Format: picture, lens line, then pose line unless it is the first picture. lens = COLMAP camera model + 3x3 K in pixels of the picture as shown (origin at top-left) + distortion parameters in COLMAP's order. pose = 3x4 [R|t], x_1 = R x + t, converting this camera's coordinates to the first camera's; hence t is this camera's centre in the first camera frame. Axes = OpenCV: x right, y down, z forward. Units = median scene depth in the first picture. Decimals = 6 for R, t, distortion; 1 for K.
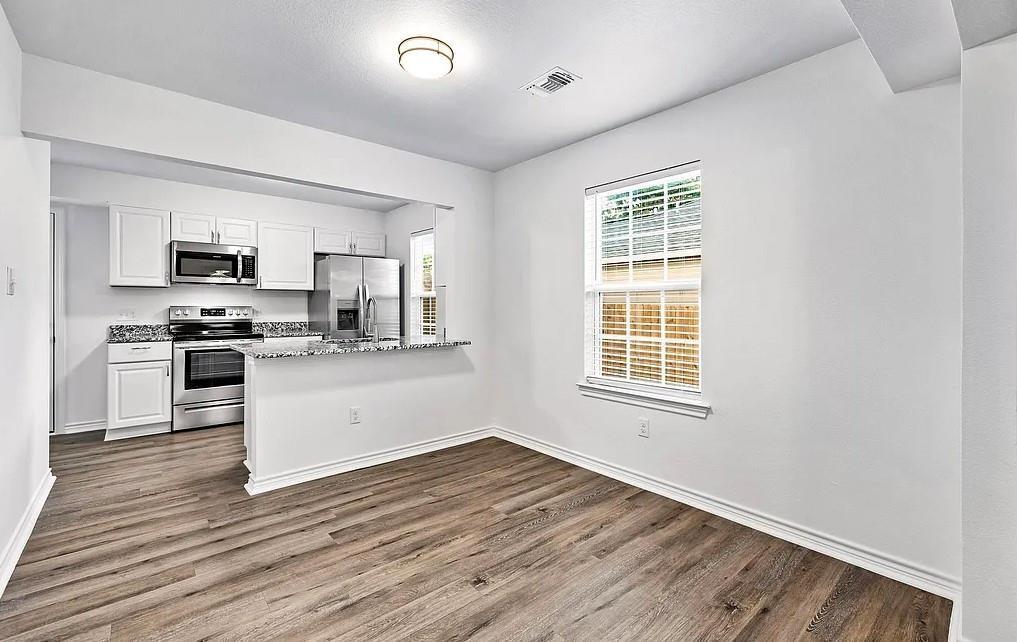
lens RADIAL K [[435.5, 0, 507.4], [0, 435.5, 306.6], [0, 0, 1]] dist [-0.001290, 0.000563]
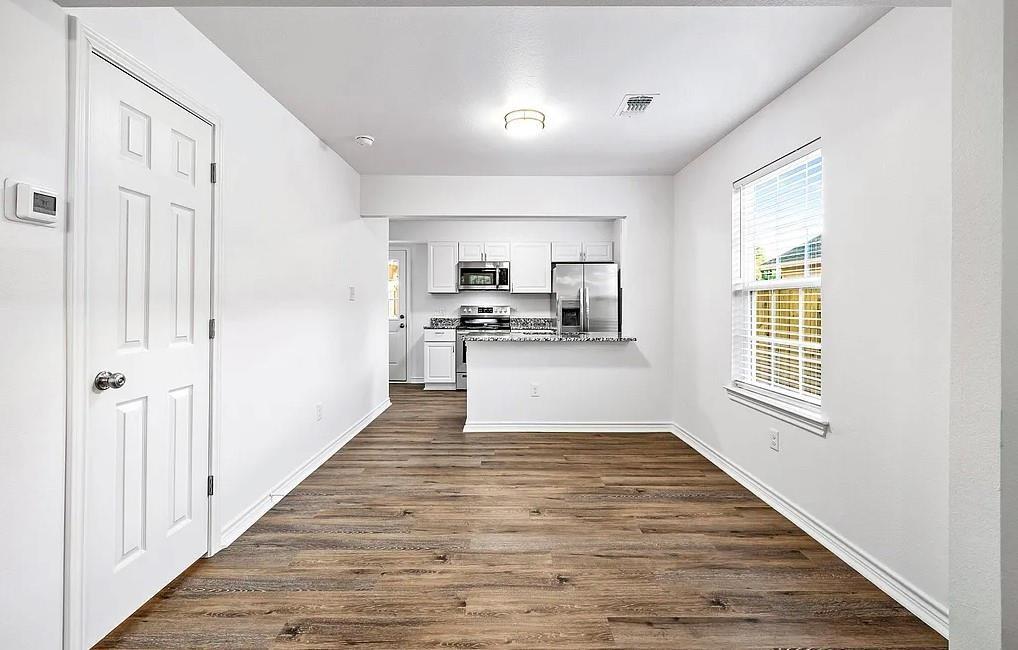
lens RADIAL K [[441.8, 0, 512.6], [0, 441.8, 305.4], [0, 0, 1]] dist [-0.000218, 0.000101]
pose [[0.768921, -0.000476, -0.639343, 0.336053], [-0.001592, 0.999995, -0.002659, 0.000993], [0.639341, 0.003062, 0.768917, -0.040044]]
